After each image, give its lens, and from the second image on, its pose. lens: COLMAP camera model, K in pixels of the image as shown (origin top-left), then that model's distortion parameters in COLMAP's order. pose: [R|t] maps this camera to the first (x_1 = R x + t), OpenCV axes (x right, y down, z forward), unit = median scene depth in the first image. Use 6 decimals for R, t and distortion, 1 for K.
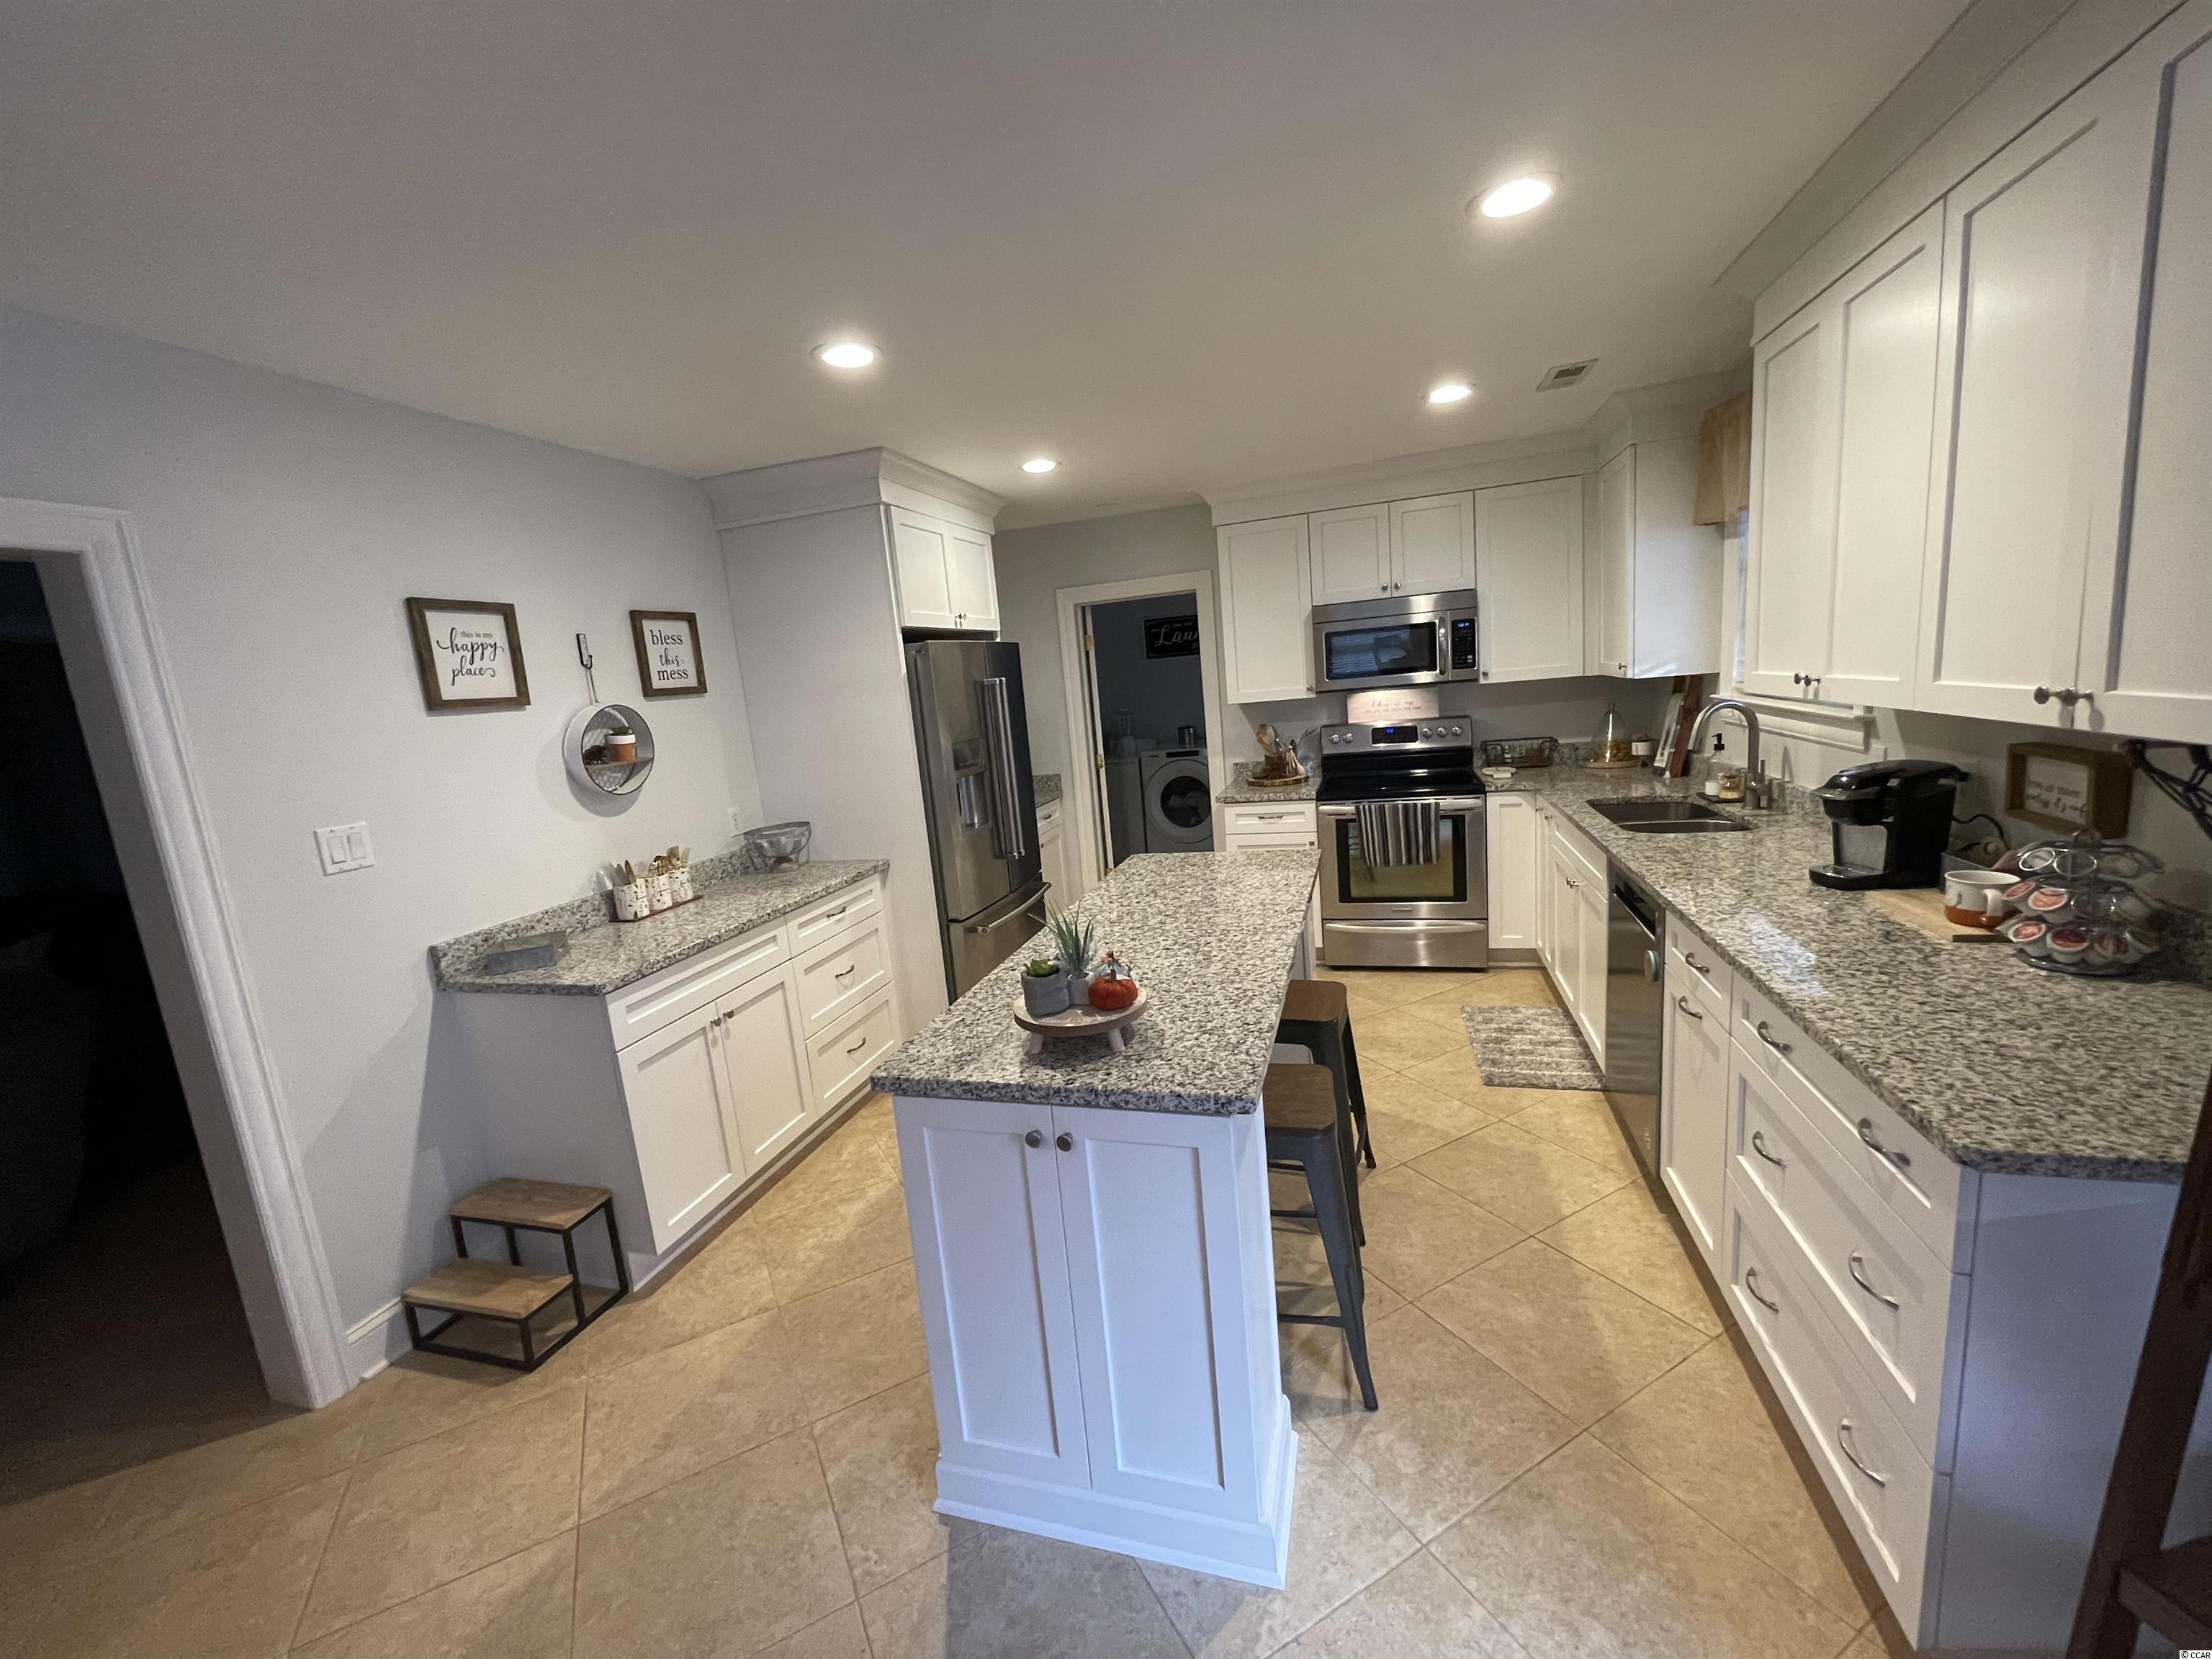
lens RADIAL K [[900.2, 0, 1075.0], [0, 900.2, 829.6], [0, 0, 1]] dist [-0.002383, -0.000370]
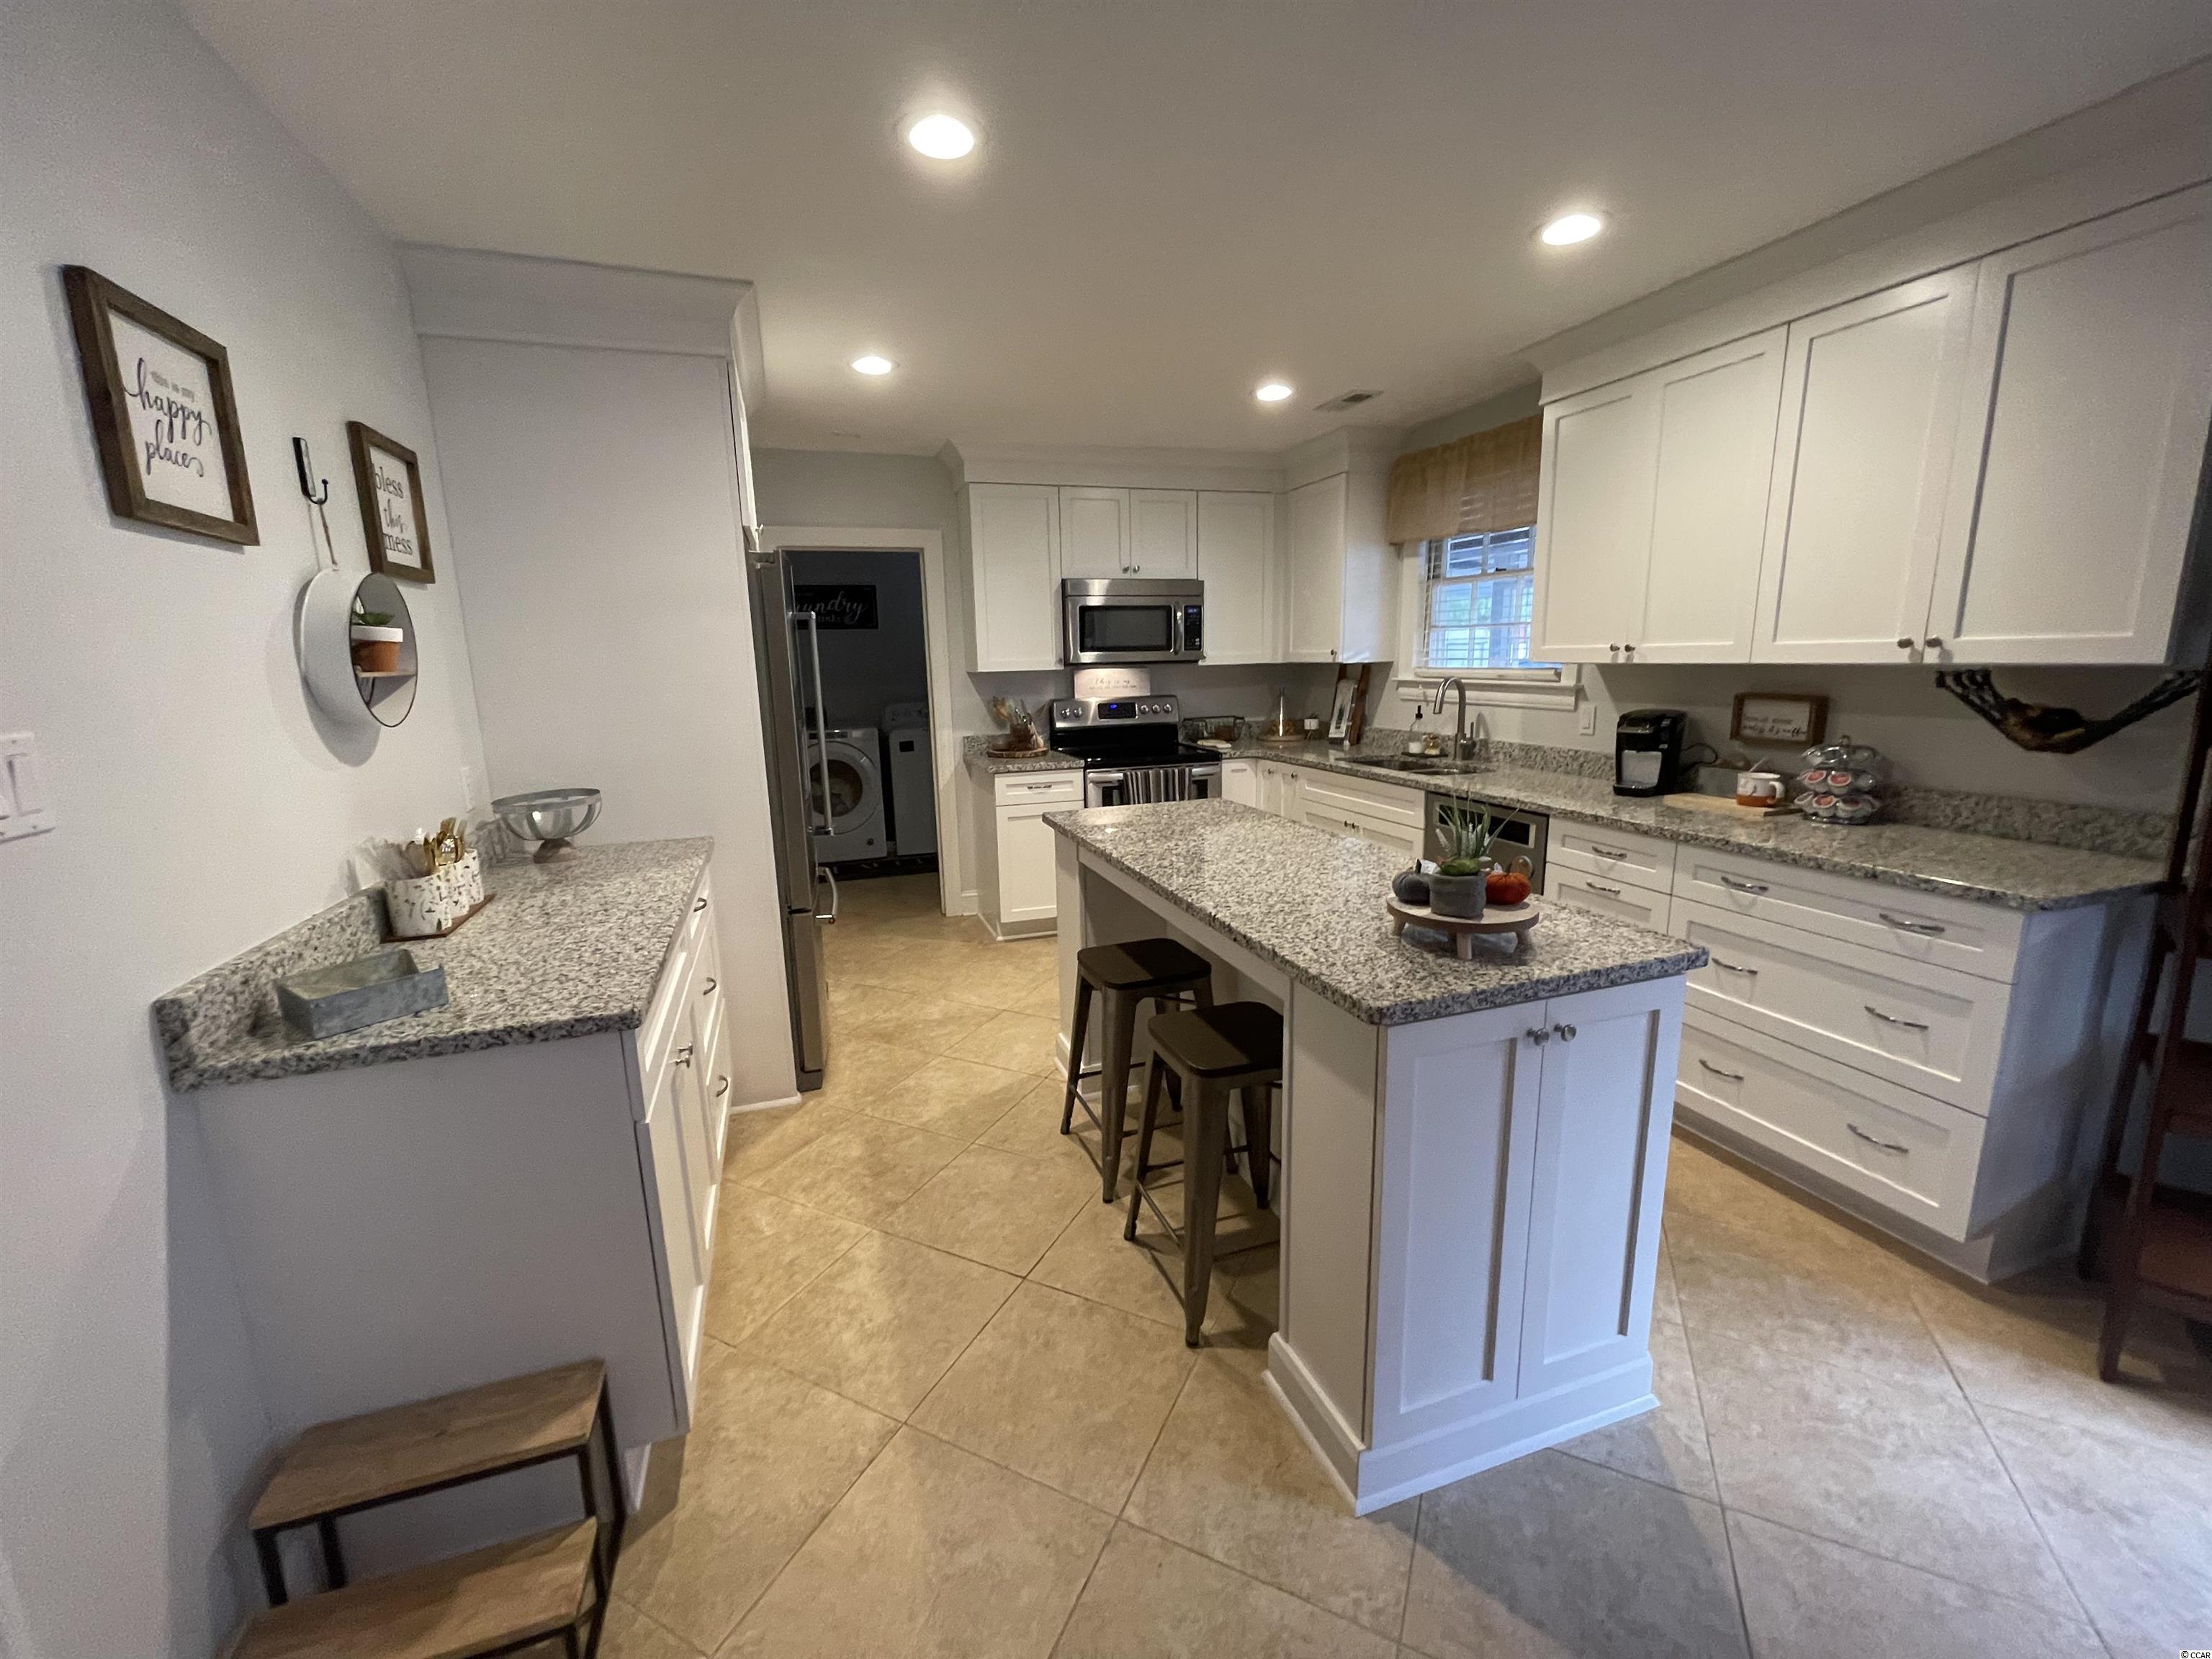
lens RADIAL K [[900.2, 0, 1095.0], [0, 900.2, 831.0], [0, 0, 1]] dist [-0.002383, -0.000370]
pose [[0.804828, -0.042328, 0.591996, -0.490221], [0.049222, 0.998778, 0.004496, 0.050450], [-0.591463, 0.025521, 0.805928, 0.256119]]
